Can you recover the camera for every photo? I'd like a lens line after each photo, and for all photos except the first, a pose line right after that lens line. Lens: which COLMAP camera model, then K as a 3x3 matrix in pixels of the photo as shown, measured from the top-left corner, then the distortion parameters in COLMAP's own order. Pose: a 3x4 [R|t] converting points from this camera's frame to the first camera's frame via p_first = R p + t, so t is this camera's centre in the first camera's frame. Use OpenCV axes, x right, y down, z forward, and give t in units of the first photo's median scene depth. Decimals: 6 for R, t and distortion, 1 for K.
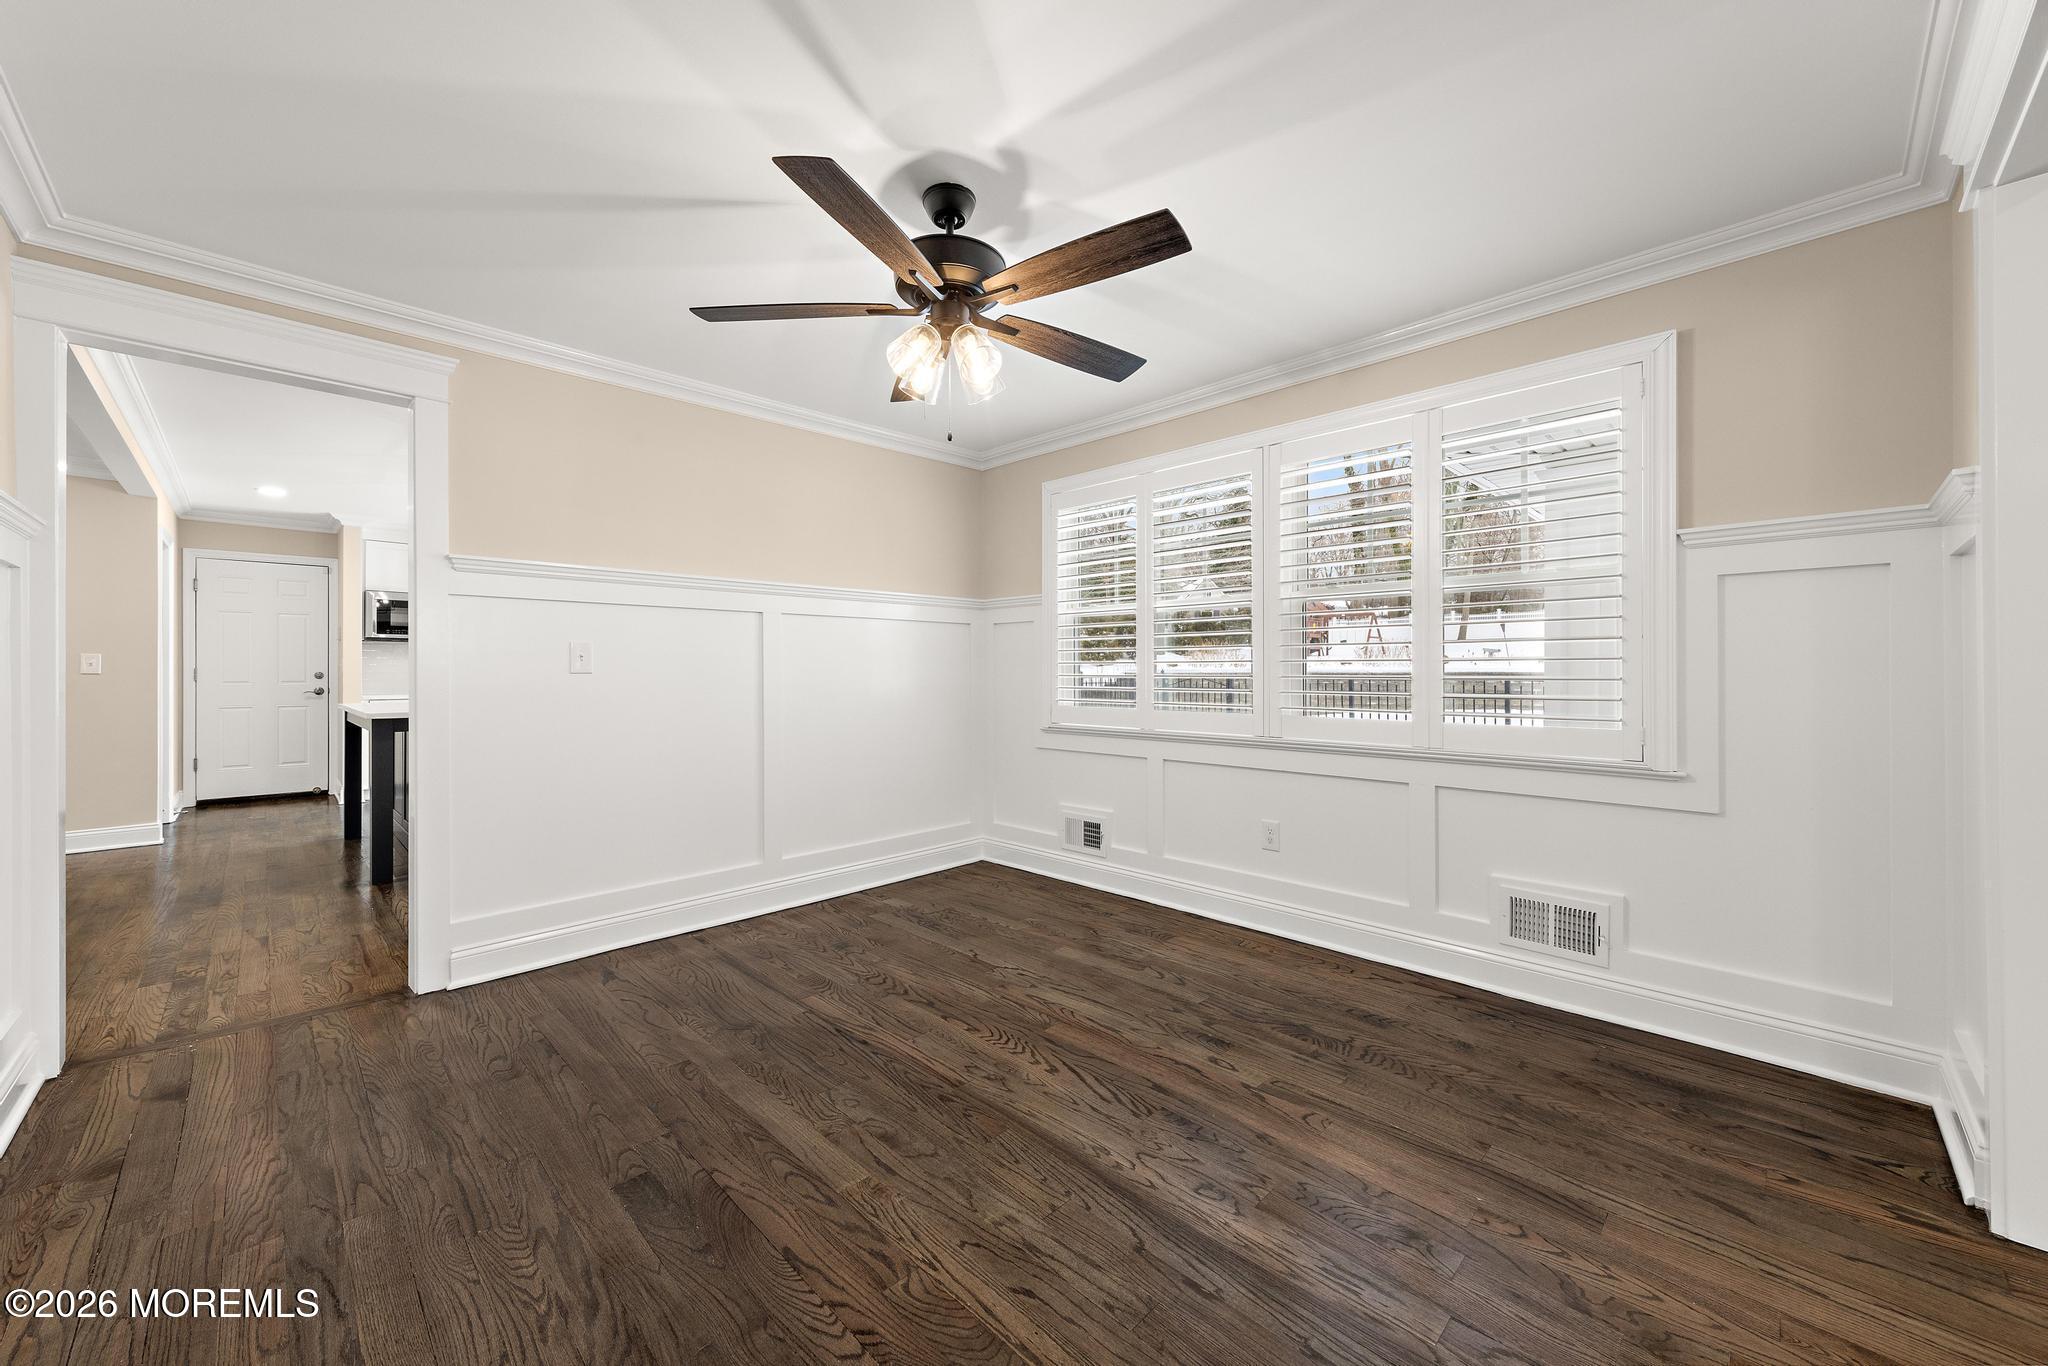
lens RADIAL K [[764.0, 0, 1034.7], [0, 764.0, 671.1], [0, 0, 1]] dist [0.000146, 0.000049]
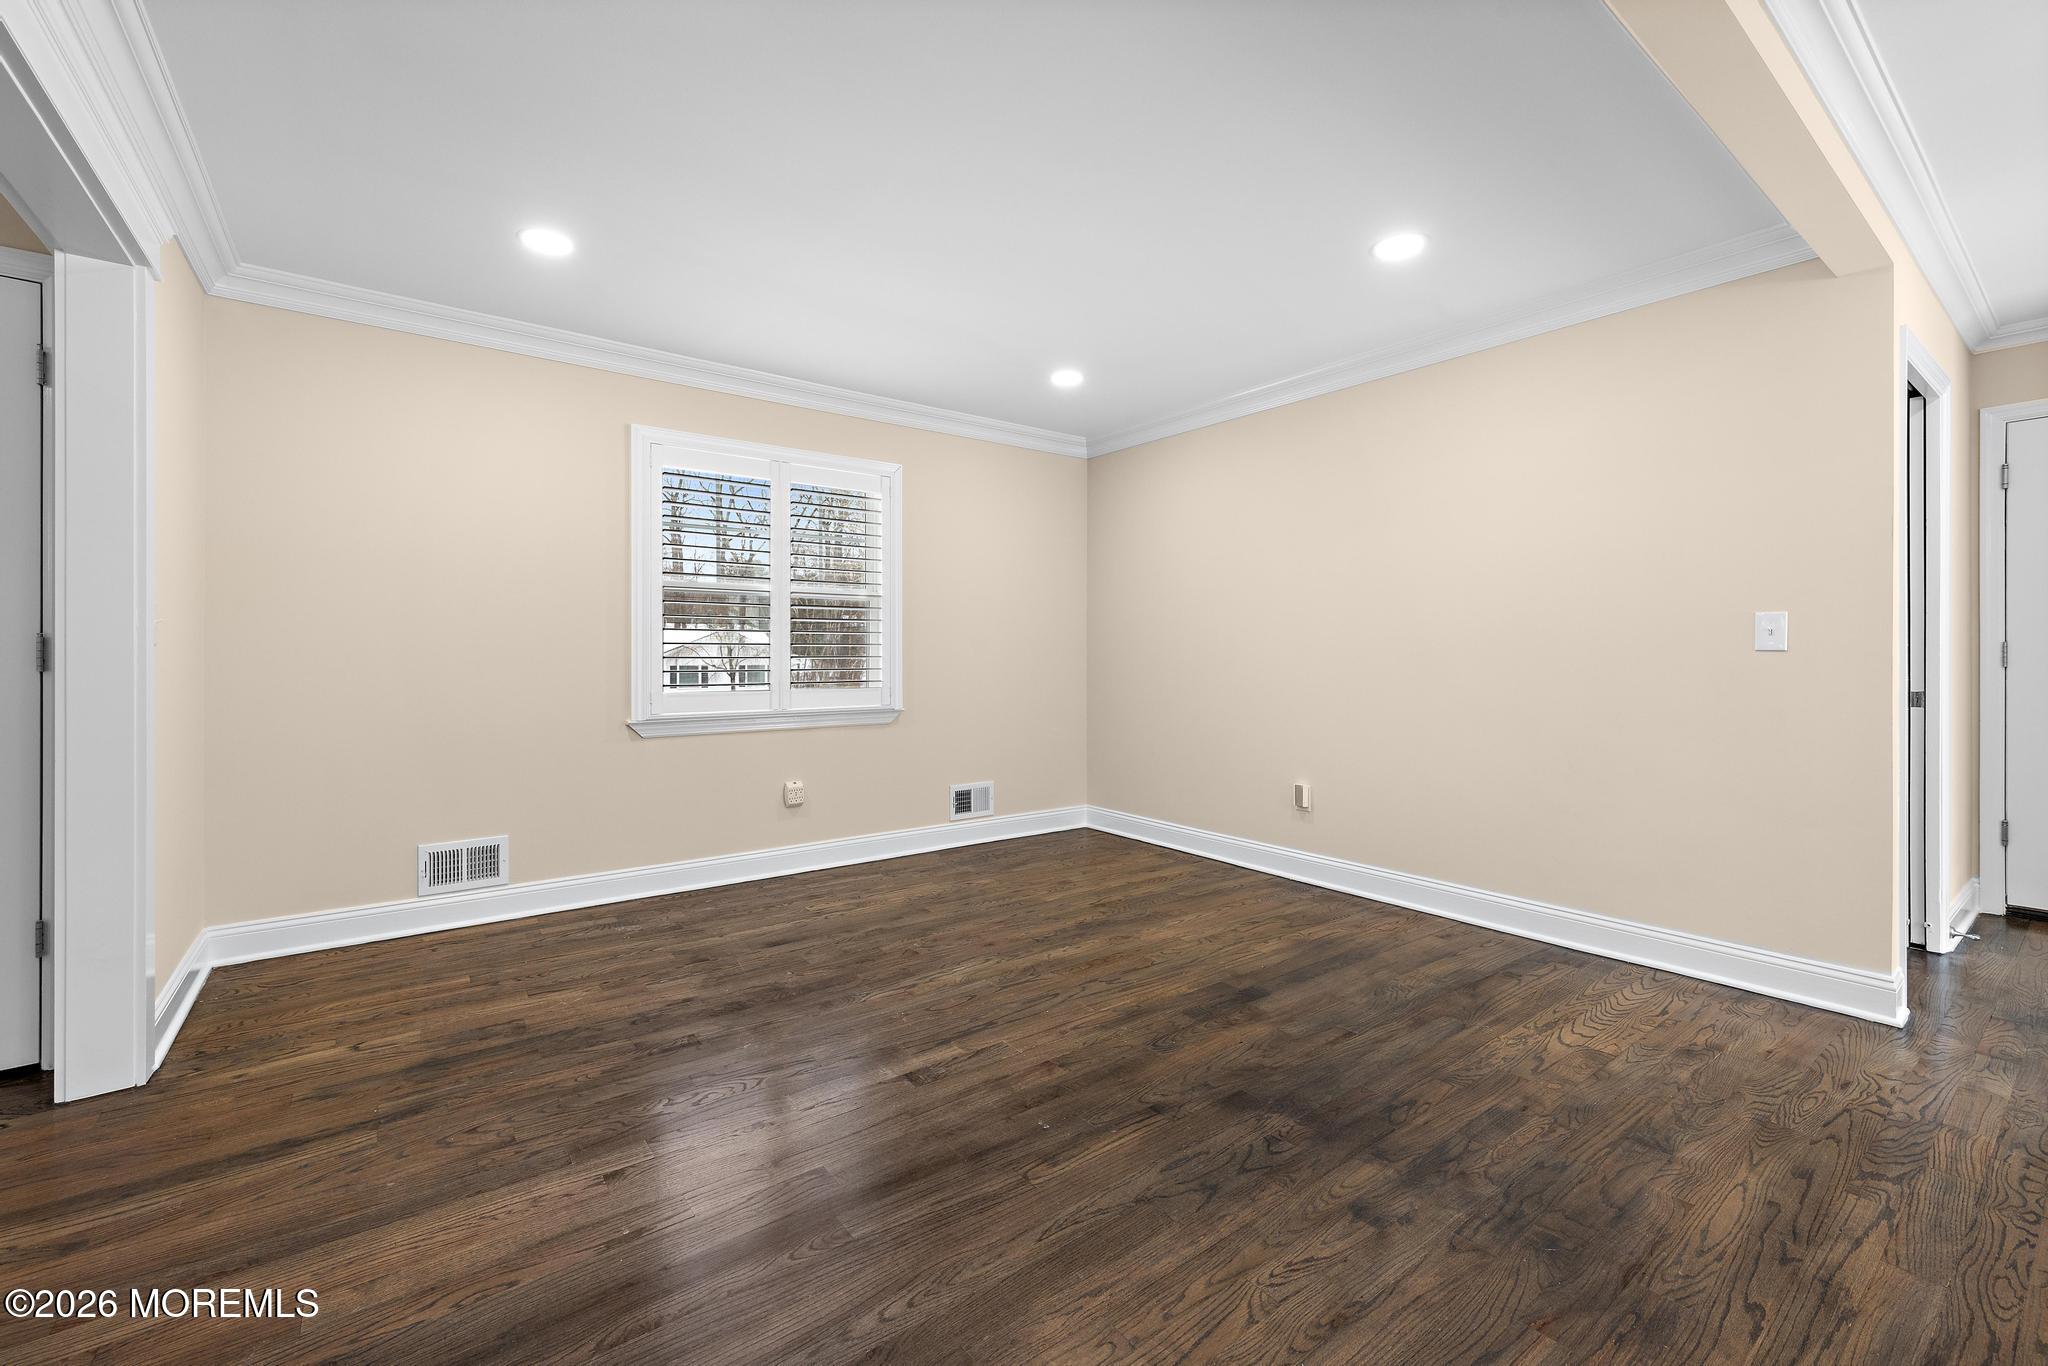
lens RADIAL K [[838.4, 0, 1013.6], [0, 838.4, 658.7], [0, 0, 1]] dist [0.002847, 0.000290]
pose [[-0.152158, 0.001909, -0.988354, -0.446768], [0.001641, 0.999997, 0.001679, 0.005292], [0.988355, -0.001366, -0.152160, 0.435761]]
